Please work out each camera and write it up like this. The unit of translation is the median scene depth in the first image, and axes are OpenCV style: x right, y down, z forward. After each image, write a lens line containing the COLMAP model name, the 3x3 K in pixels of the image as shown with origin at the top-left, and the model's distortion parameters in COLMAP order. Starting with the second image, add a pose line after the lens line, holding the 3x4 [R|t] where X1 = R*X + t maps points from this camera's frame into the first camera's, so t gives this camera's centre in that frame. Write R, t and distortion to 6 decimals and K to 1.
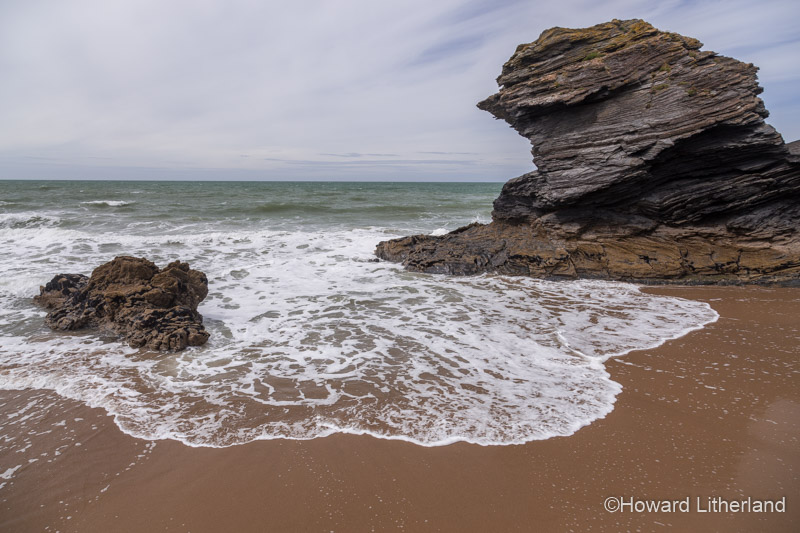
lens RADIAL K [[557.8, 0, 400.0], [0, 557.8, 266.5], [0, 0, 1]] dist [-0.001146, -0.001262]
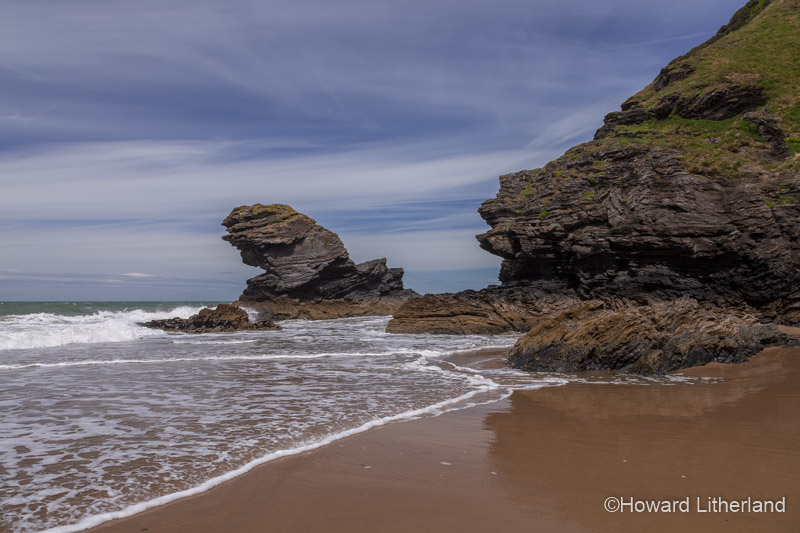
lens RADIAL K [[660.1, 0, 400.0], [0, 660.1, 266.5], [0, 0, 1]] dist [-0.003242, -0.000418]
pose [[0.541502, 0.044124, 0.839541, -1.636048], [0.140113, 0.979918, -0.141875, 0.222731], [-0.828941, 0.194456, 0.524446, -0.704984]]
